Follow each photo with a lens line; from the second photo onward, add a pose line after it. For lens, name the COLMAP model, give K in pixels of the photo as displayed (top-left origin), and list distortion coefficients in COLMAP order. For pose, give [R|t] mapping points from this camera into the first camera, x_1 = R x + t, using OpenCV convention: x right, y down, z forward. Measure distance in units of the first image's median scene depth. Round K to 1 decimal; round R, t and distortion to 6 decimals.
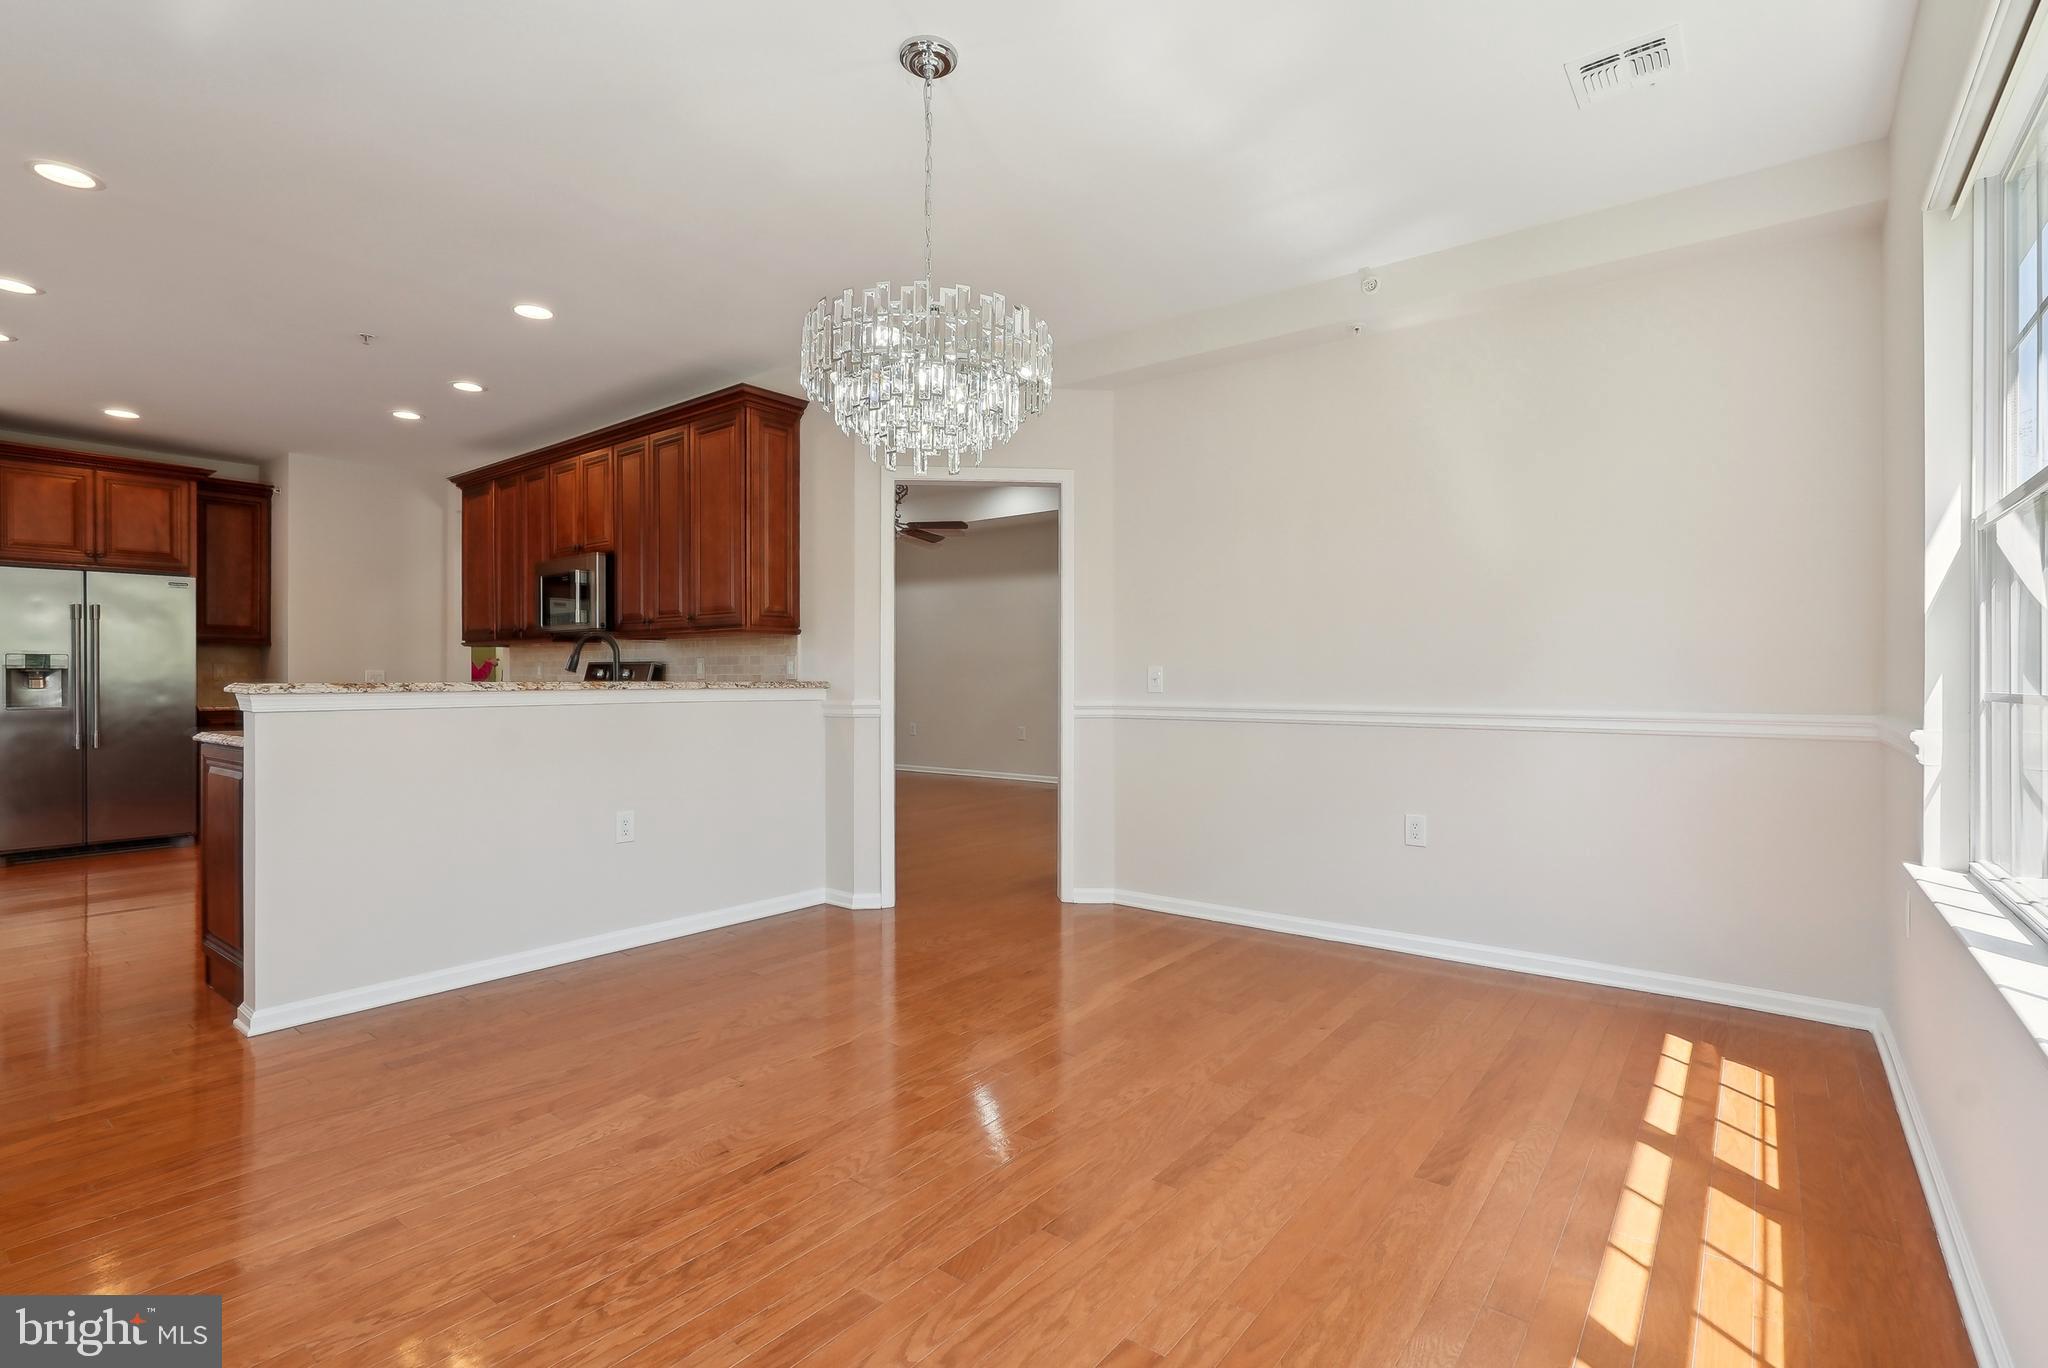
lens RADIAL K [[936.1, 0, 1018.1], [0, 936.1, 672.8], [0, 0, 1]] dist [-0.000475, -0.000018]
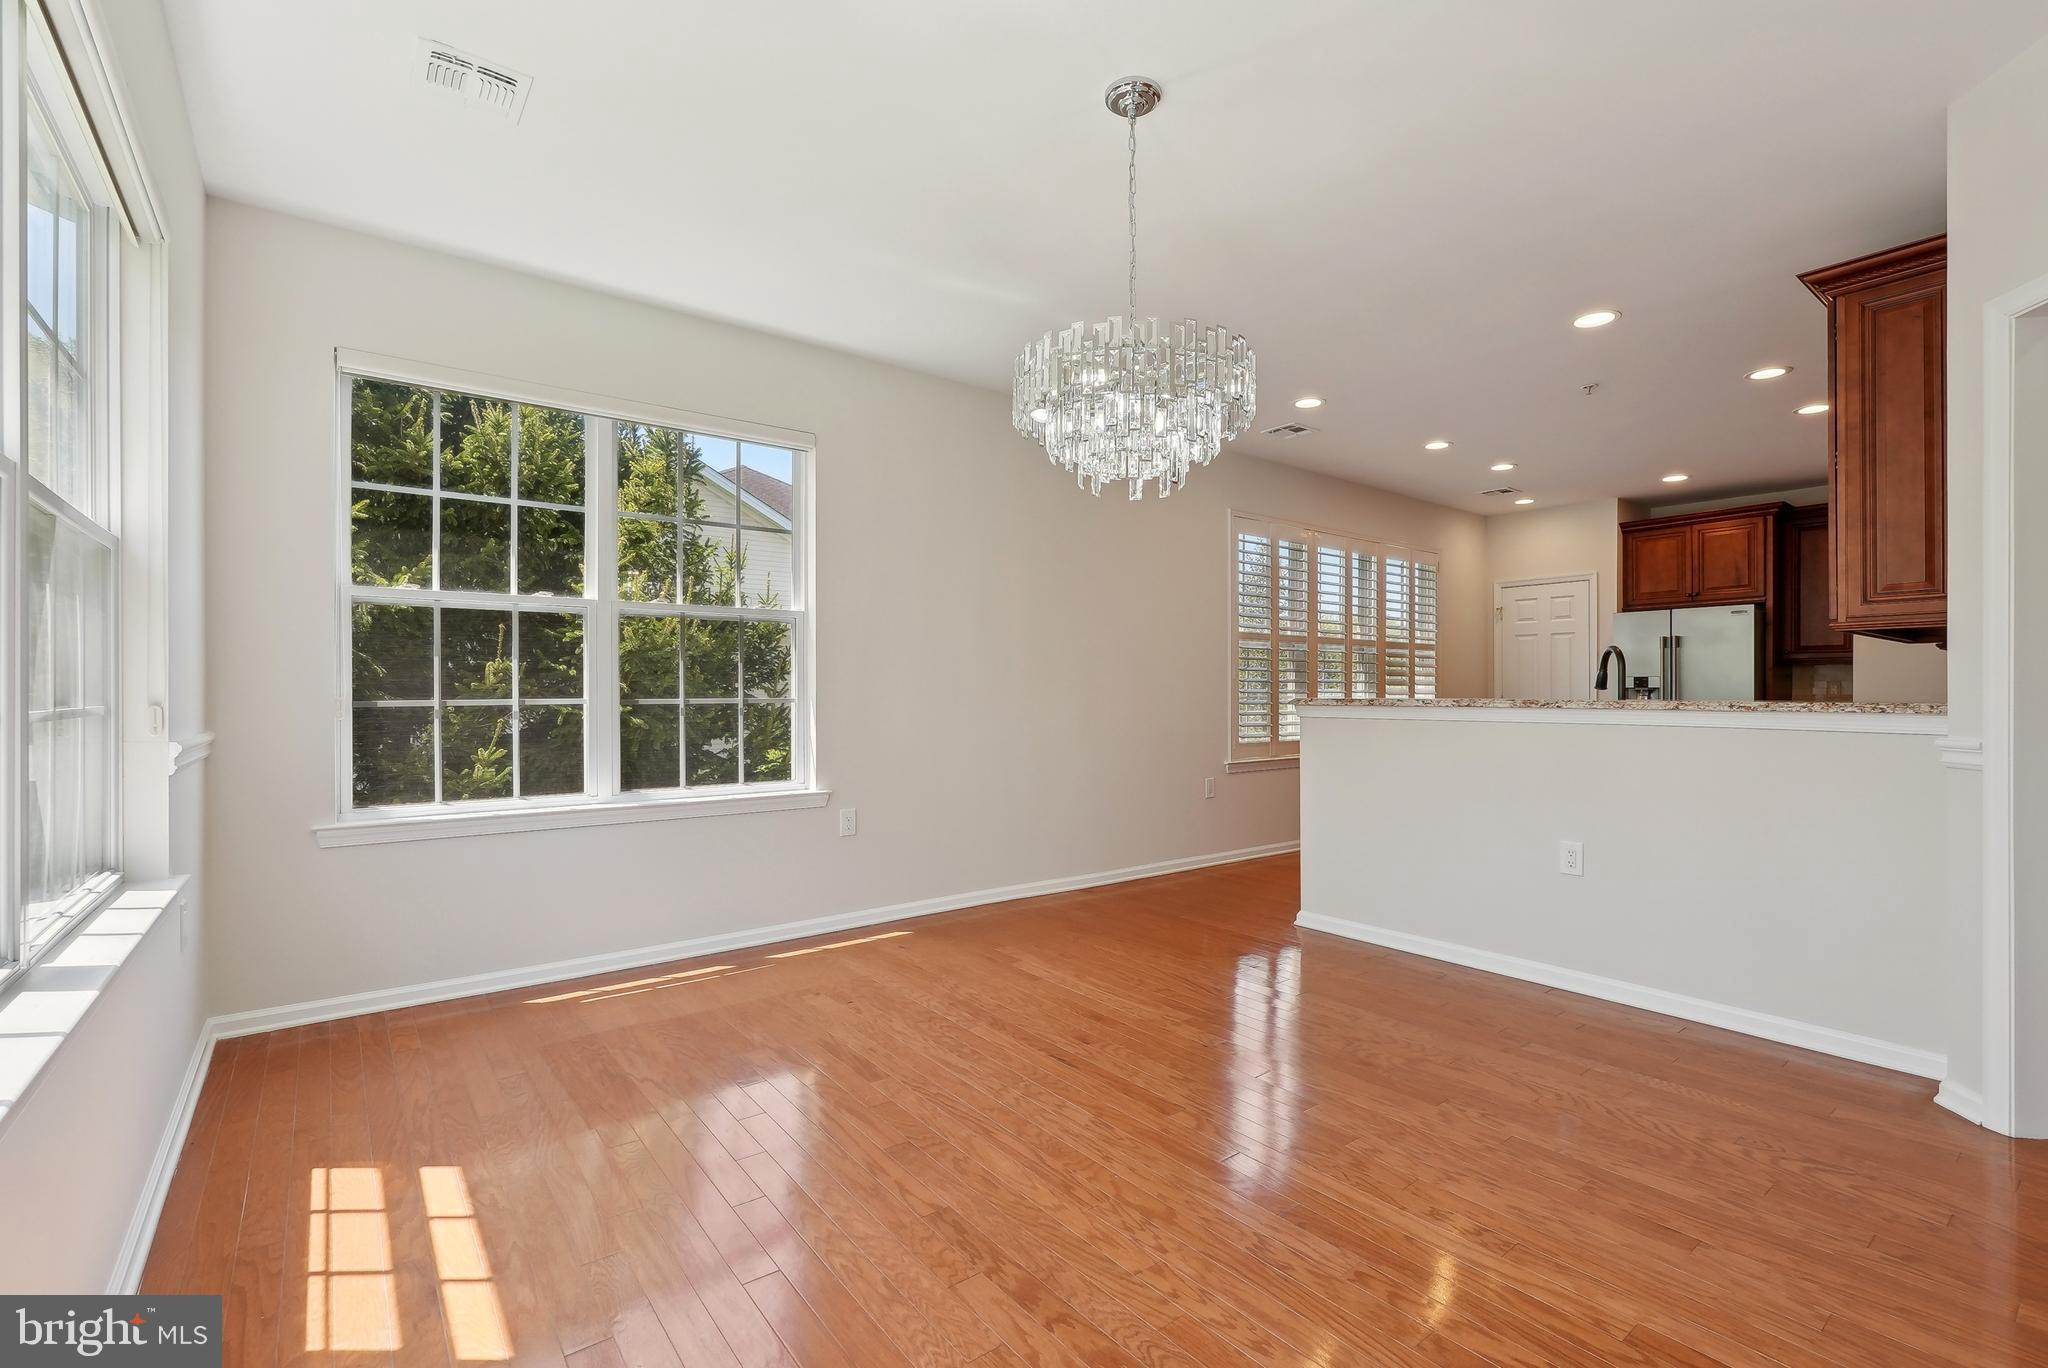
lens RADIAL K [[936.5, 0, 1081.3], [0, 936.5, 699.4], [0, 0, 1]] dist [-0.004519, -0.000053]
pose [[-0.208535, 0.005095, -0.978002, 0.954754], [0.006405, 0.999972, 0.003843, 0.003618], [0.977994, -0.005463, -0.208562, 1.191667]]
